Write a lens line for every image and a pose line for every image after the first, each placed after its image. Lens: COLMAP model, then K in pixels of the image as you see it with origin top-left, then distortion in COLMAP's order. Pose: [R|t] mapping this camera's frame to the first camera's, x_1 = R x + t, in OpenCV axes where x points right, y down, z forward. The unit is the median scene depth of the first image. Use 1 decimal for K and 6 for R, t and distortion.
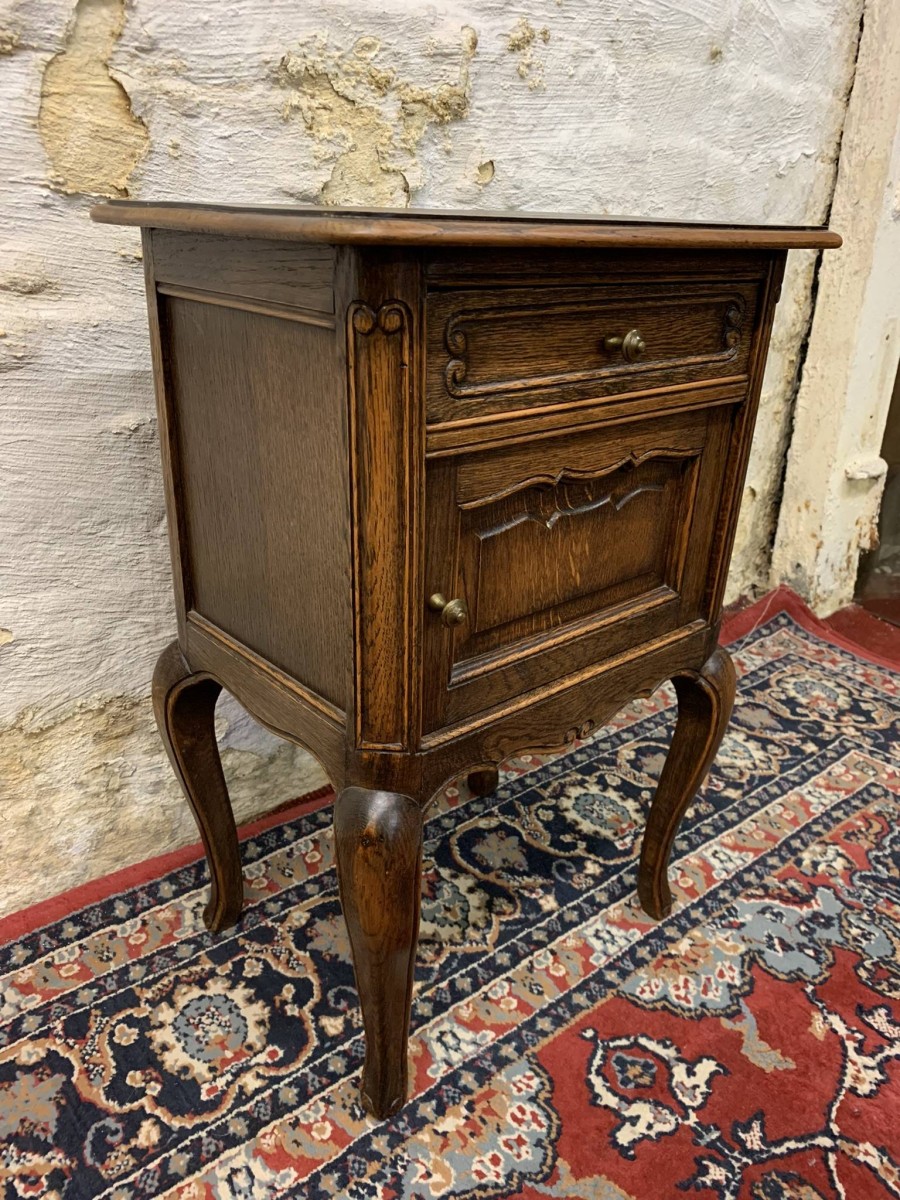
lens RADIAL K [[920.8, 0, 453.7], [0, 920.8, 608.3], [0, 0, 1]] dist [0.001136, 0.000222]
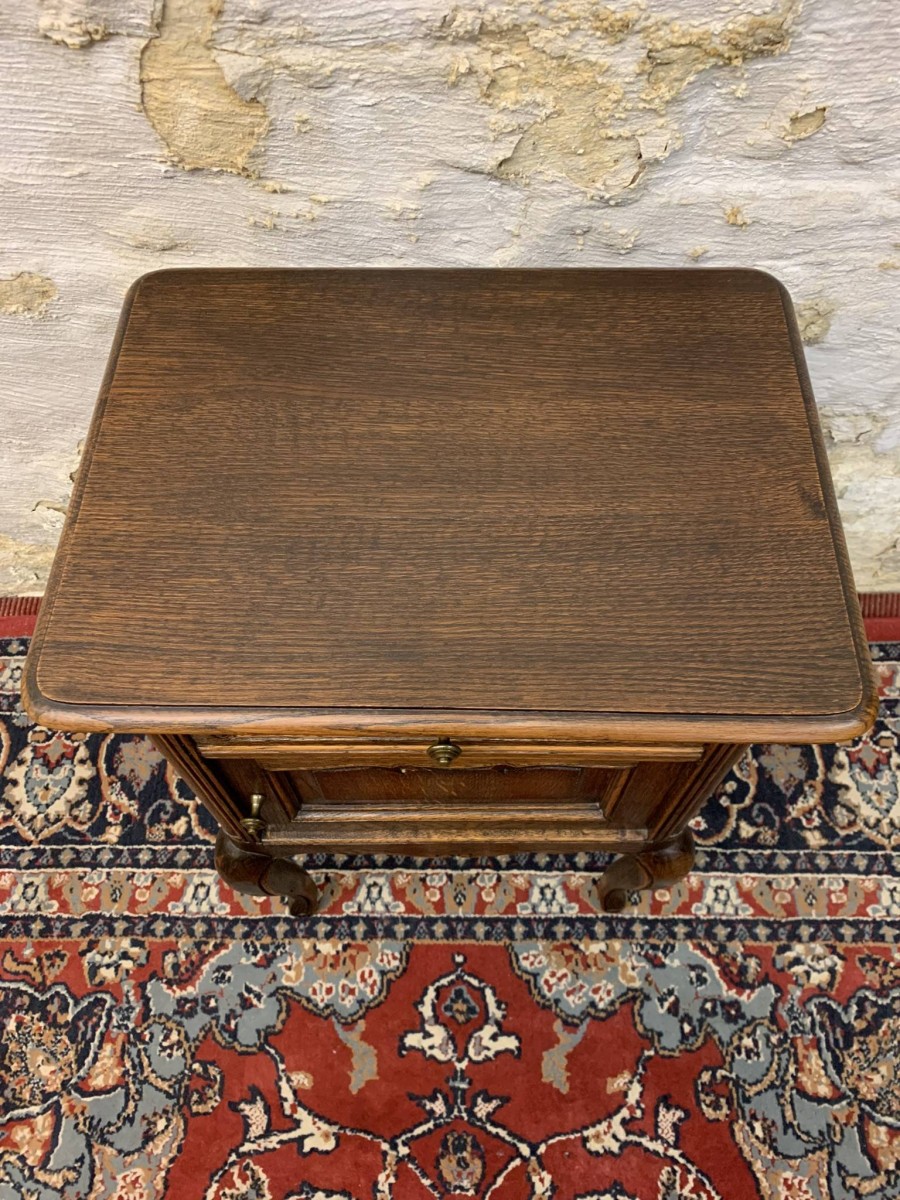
lens RADIAL K [[920.8, 0, 455.5], [0, 920.8, 608.0], [0, 0, 1]] dist [0.001136, 0.000222]
pose [[0.756126, 0.550615, -0.353688, 0.327815], [-0.229377, 0.729154, 0.644764, -0.720343], [0.612910, -0.406395, 0.677631, 0.325861]]
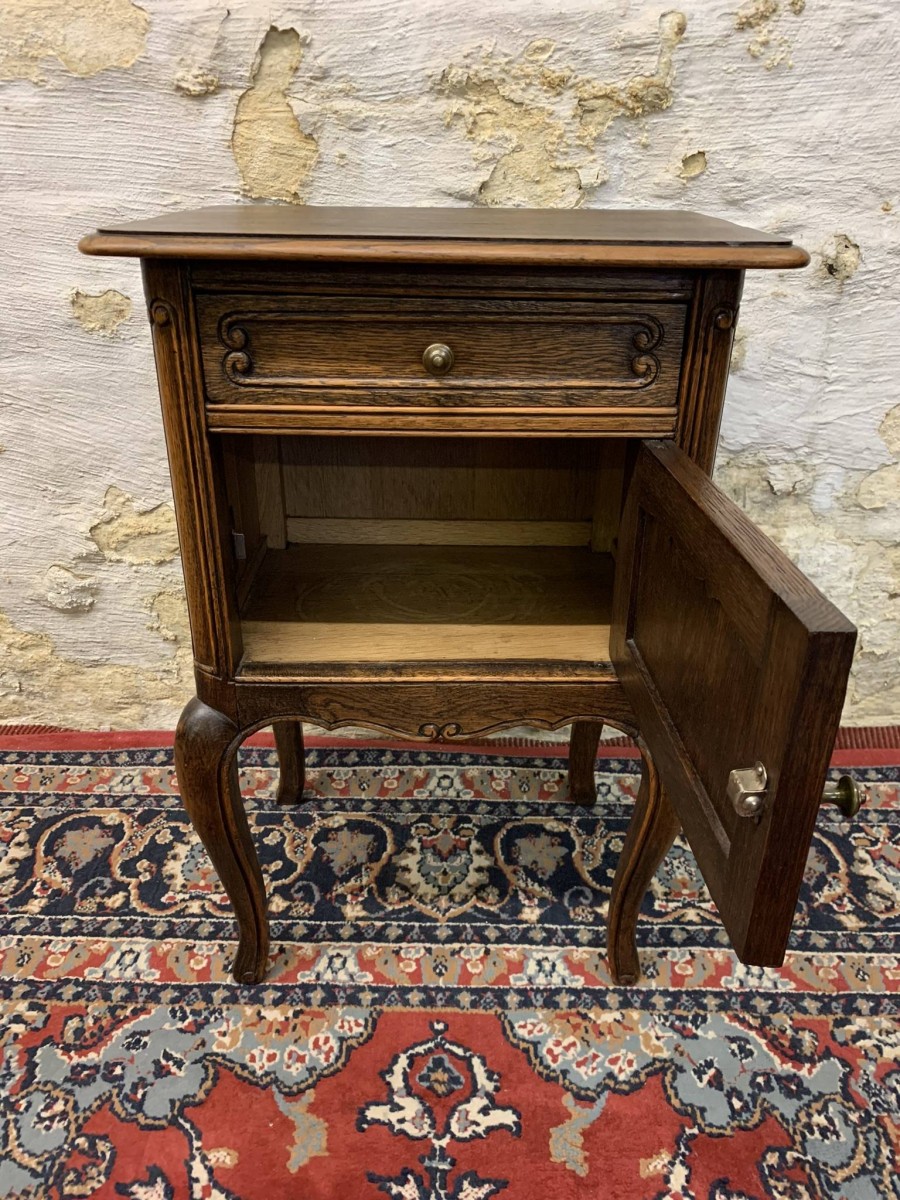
lens RADIAL K [[920.8, 0, 448.0], [0, 920.8, 608.8], [0, 0, 1]] dist [0.001136, 0.000222]
pose [[0.759506, 0.264431, -0.594329, 0.639458], [-0.247880, 0.962364, 0.111407, -0.100274], [0.601420, 0.062708, 0.796468, 0.162793]]
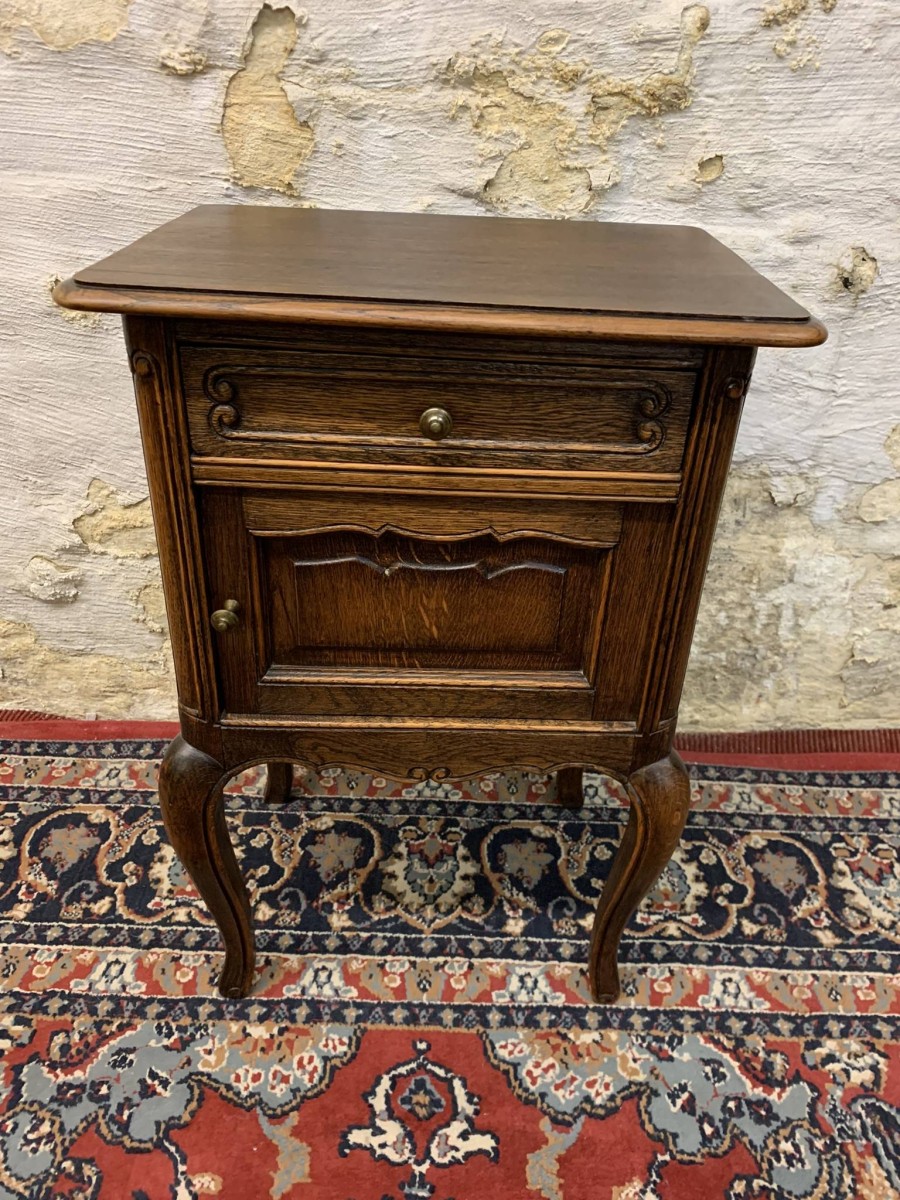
lens RADIAL K [[920.8, 0, 463.4], [0, 920.8, 609.0], [0, 0, 1]] dist [0.001136, 0.000222]
pose [[0.765937, 0.331820, -0.550669, 0.593190], [-0.275460, 0.943292, 0.185261, -0.210611], [0.580915, 0.009789, 0.813905, 0.173936]]
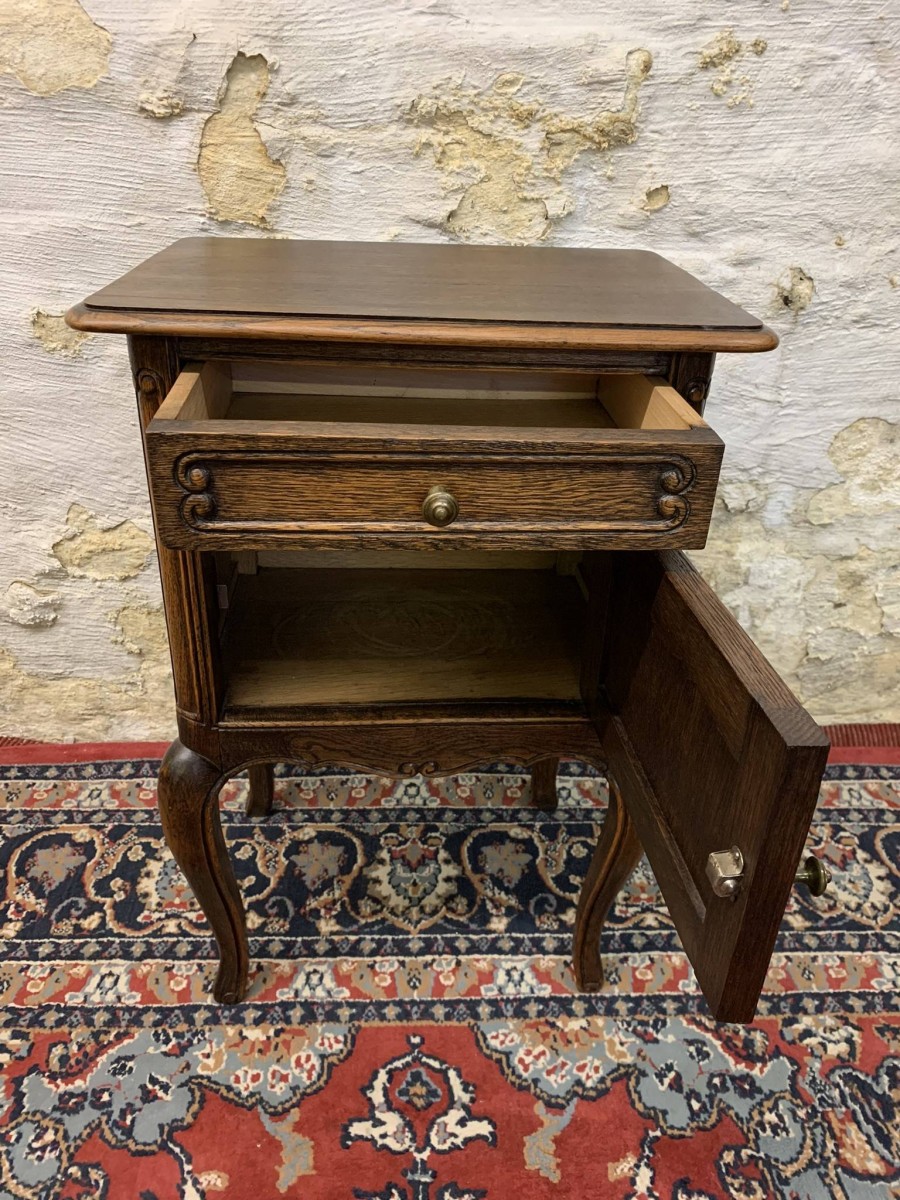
lens RADIAL K [[920.8, 0, 448.7], [0, 920.8, 604.4], [0, 0, 1]] dist [0.001136, 0.000222]
pose [[0.796847, 0.285224, -0.532619, 0.603545], [-0.250876, 0.958165, 0.137776, -0.180442], [0.549633, 0.023835, 0.835066, 0.114973]]
